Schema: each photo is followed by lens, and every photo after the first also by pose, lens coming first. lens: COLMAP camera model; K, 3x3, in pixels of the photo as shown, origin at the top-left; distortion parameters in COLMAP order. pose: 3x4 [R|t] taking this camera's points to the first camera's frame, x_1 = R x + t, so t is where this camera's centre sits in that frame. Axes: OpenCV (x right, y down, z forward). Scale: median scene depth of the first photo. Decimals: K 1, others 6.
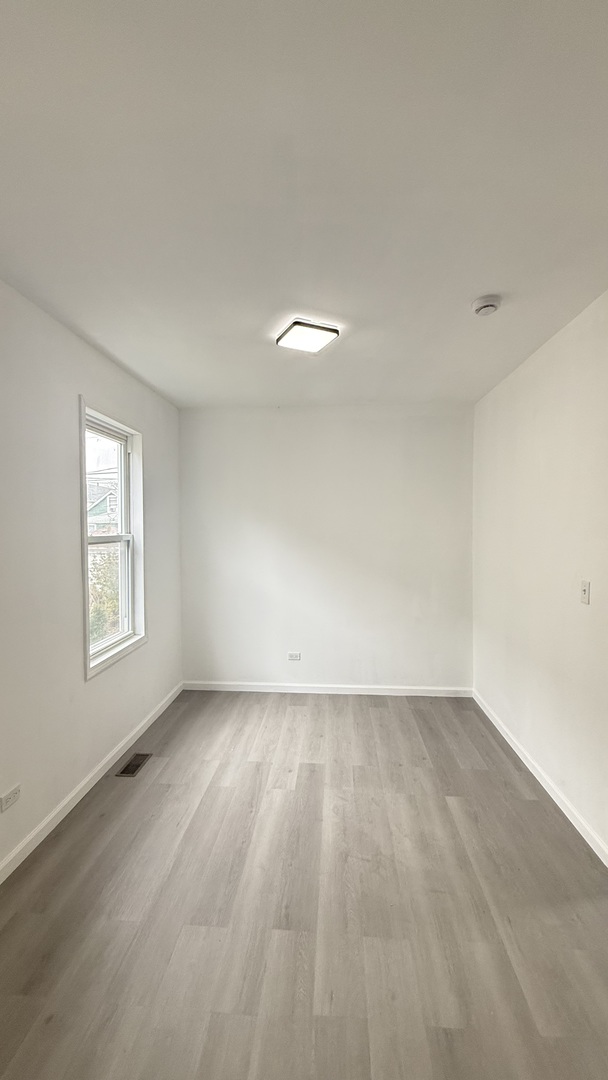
lens RADIAL K [[401.1, 0, 304.0], [0, 401.1, 540.0], [0, 0, 1]] dist [-0.028463, 0.000118]
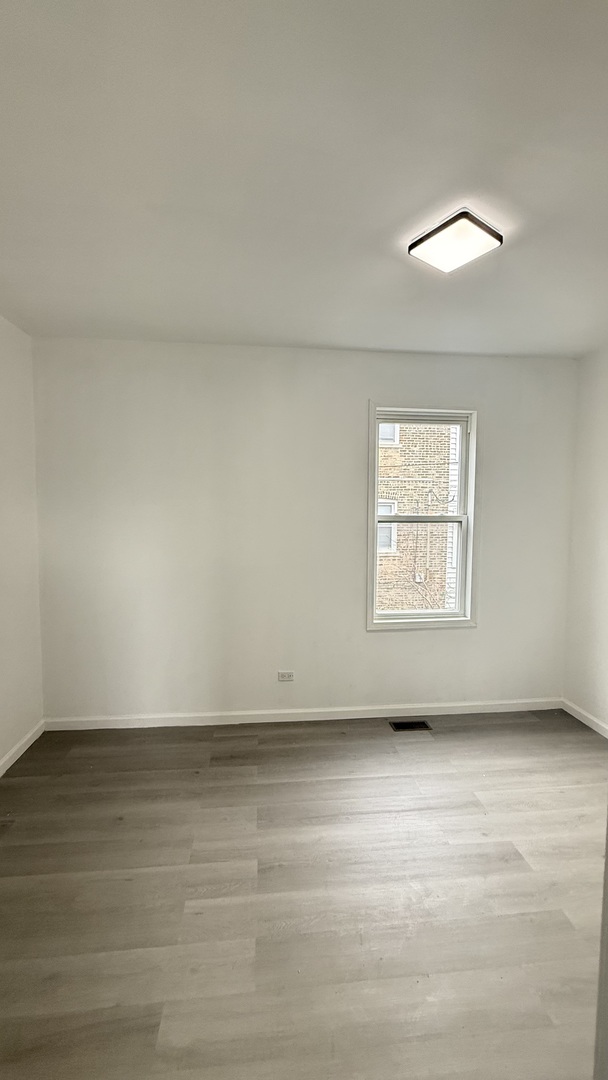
lens RADIAL K [[401.1, 0, 304.0], [0, 401.1, 540.0], [0, 0, 1]] dist [-0.028463, 0.000118]
pose [[0.217700, 0.087372, -0.972097, 0.546534], [-0.042565, 0.995887, 0.079977, -0.018575], [0.975087, 0.023966, 0.220524, 0.473634]]
